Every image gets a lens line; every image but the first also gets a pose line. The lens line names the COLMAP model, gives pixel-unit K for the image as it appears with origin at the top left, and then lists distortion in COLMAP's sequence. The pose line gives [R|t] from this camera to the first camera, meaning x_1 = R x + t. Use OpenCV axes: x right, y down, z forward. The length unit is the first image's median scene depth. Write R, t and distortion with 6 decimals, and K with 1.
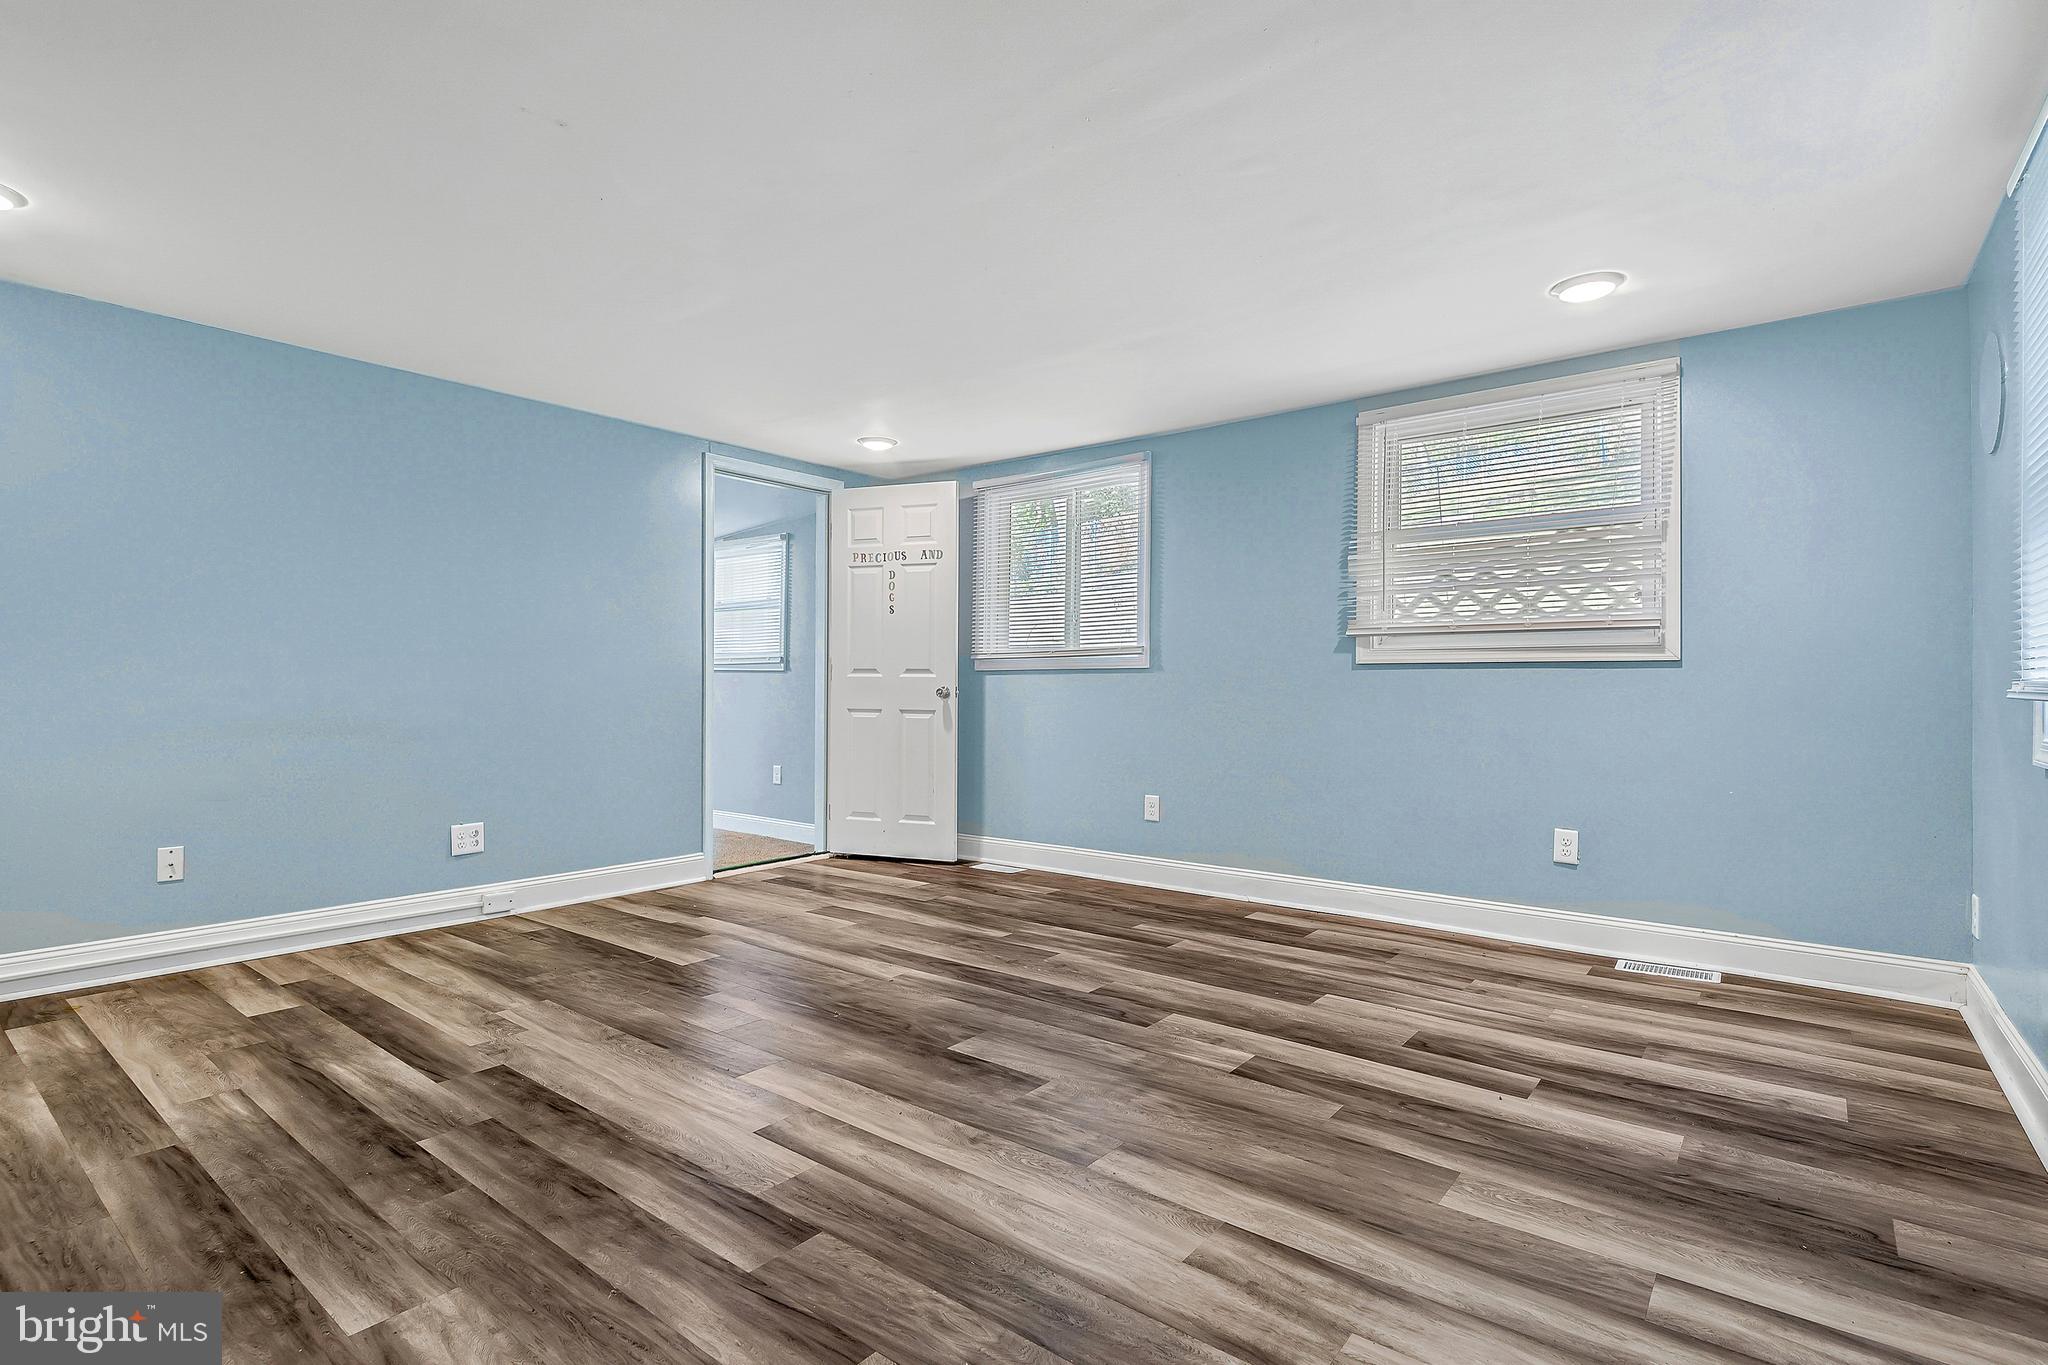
lens RADIAL K [[978.5, 0, 1035.1], [0, 978.5, 681.2], [0, 0, 1]] dist [0.001226, -0.001466]
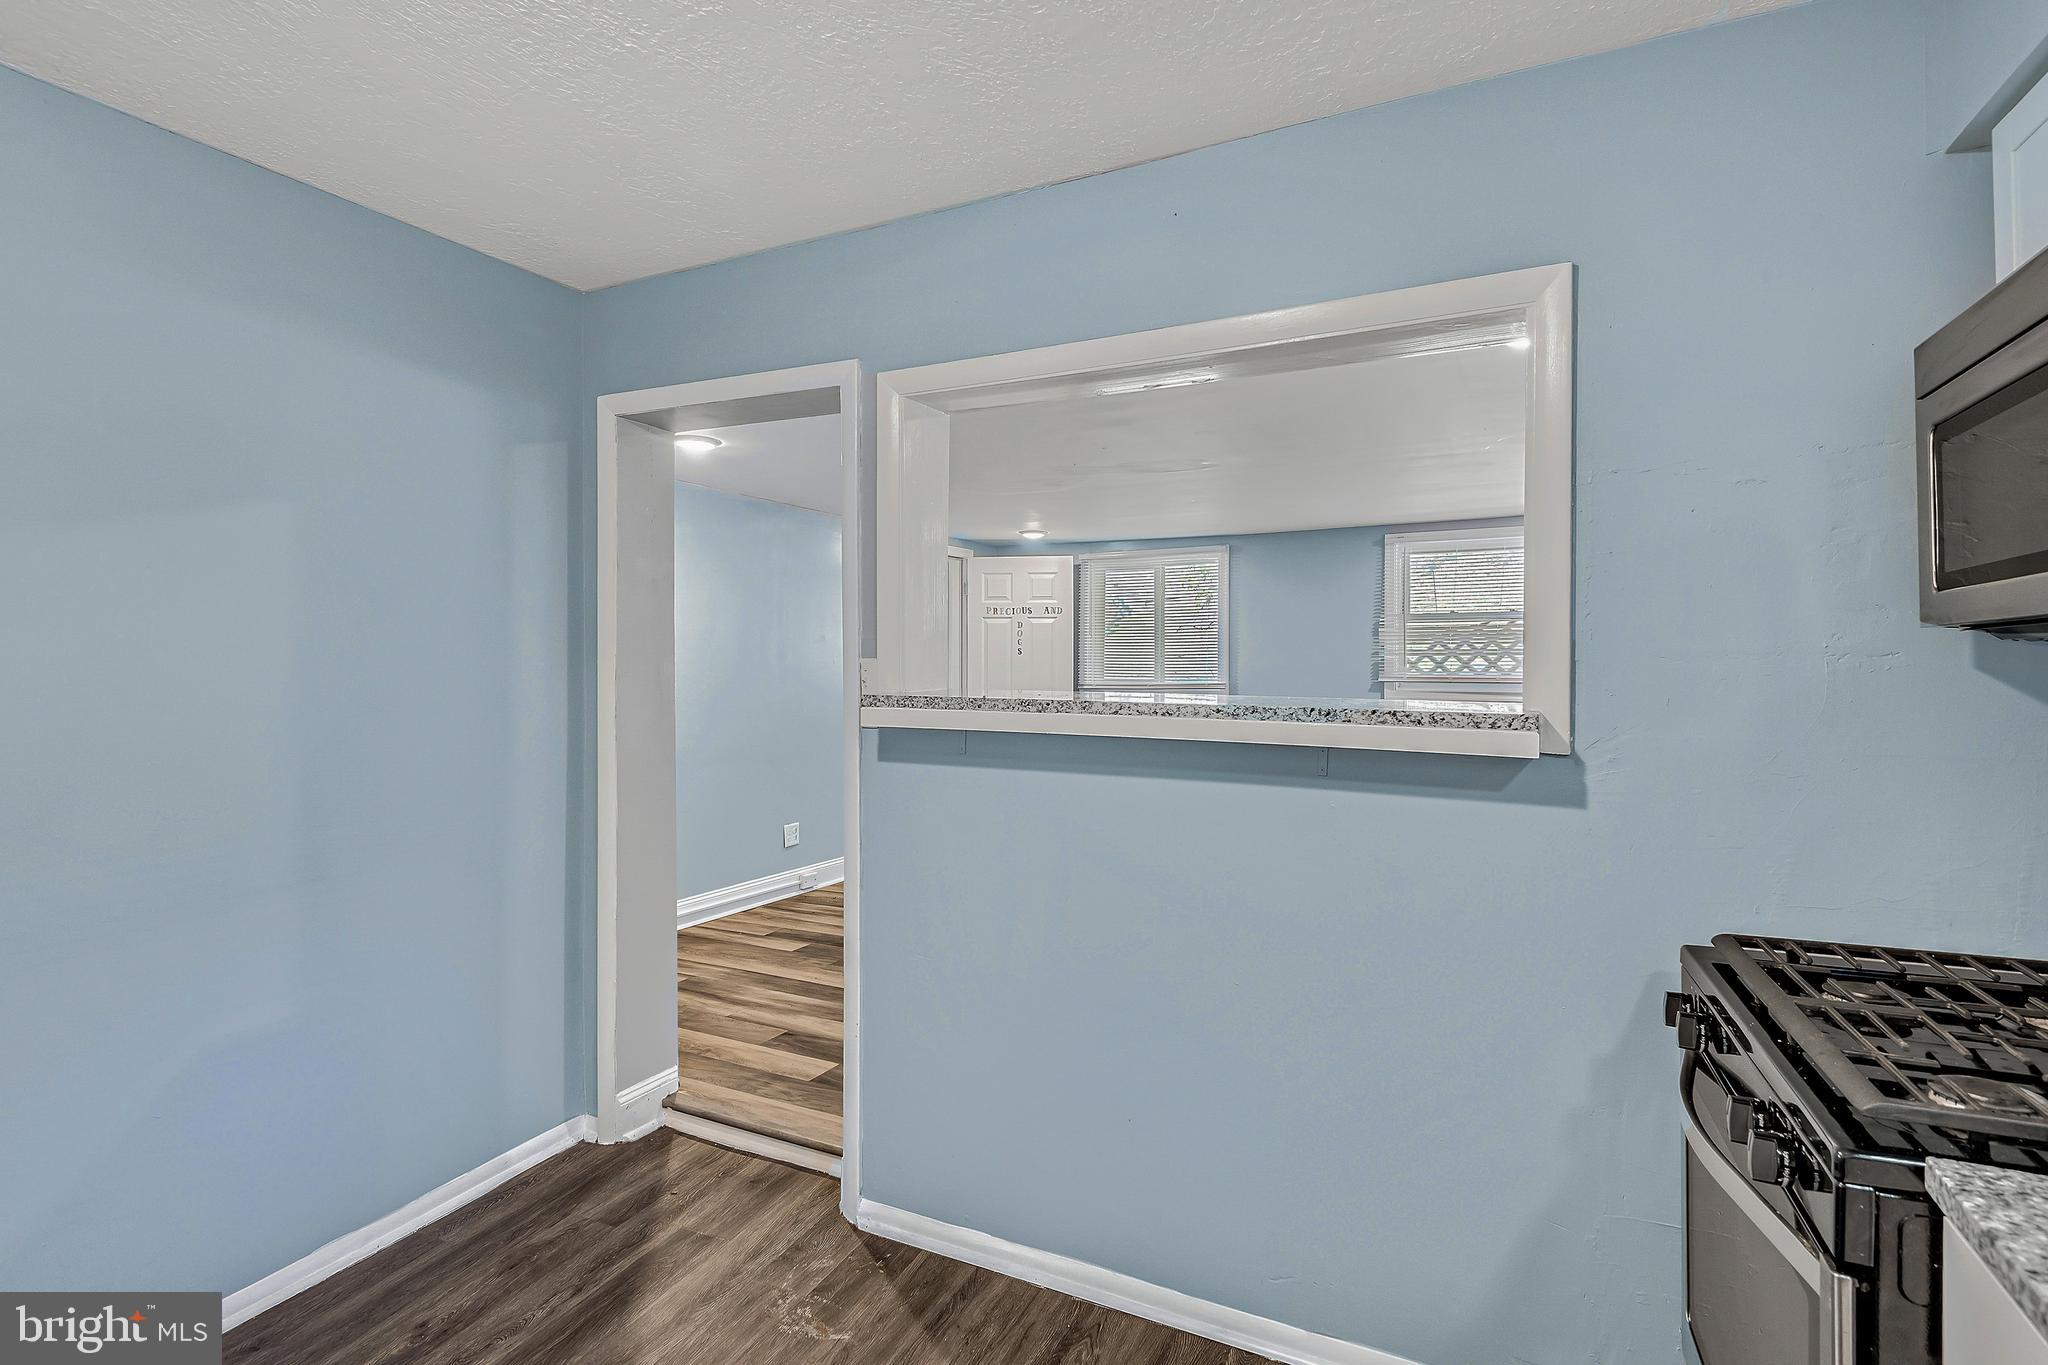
lens RADIAL K [[1031.4, 0, 1029.7], [0, 1031.4, 662.2], [0, 0, 1]] dist [-0.002176, -0.001686]
pose [[0.981560, -0.002012, 0.191142, -0.684511], [0.001503, 0.999995, 0.002809, -0.107707], [-0.191147, -0.002470, 0.981558, -0.615928]]
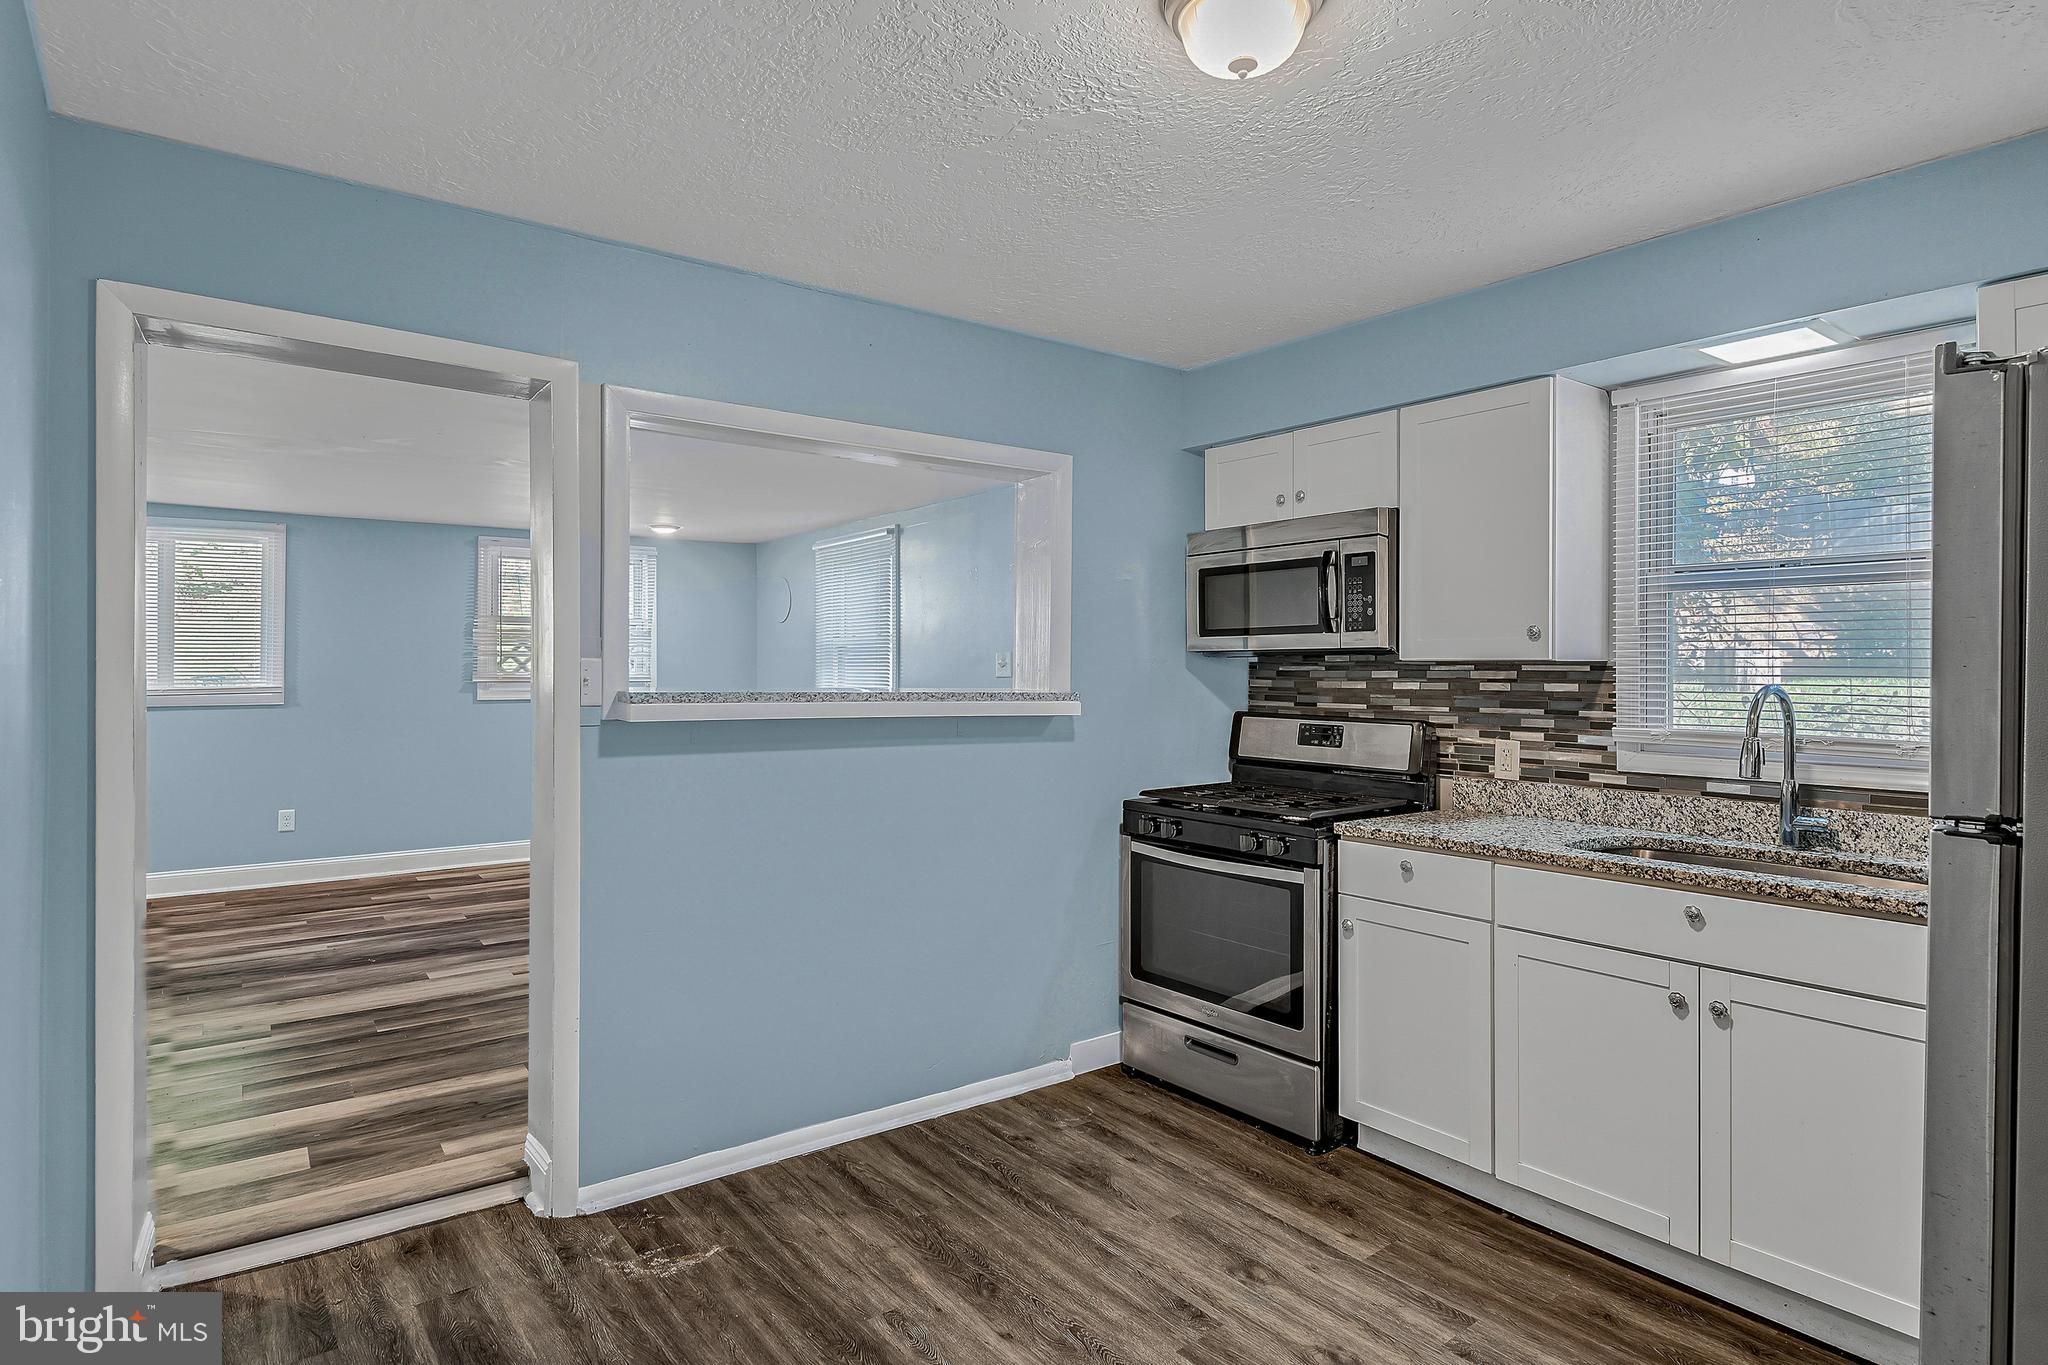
lens RADIAL K [[1087.8, 0, 1030.4], [0, 1087.8, 668.7], [0, 0, 1]] dist [-0.000889, -0.004067]
pose [[0.266121, -0.002050, 0.963937, -1.418155], [-0.007115, 0.999966, 0.004091, -0.106057], [-0.963913, -0.007948, 0.266097, -0.367790]]
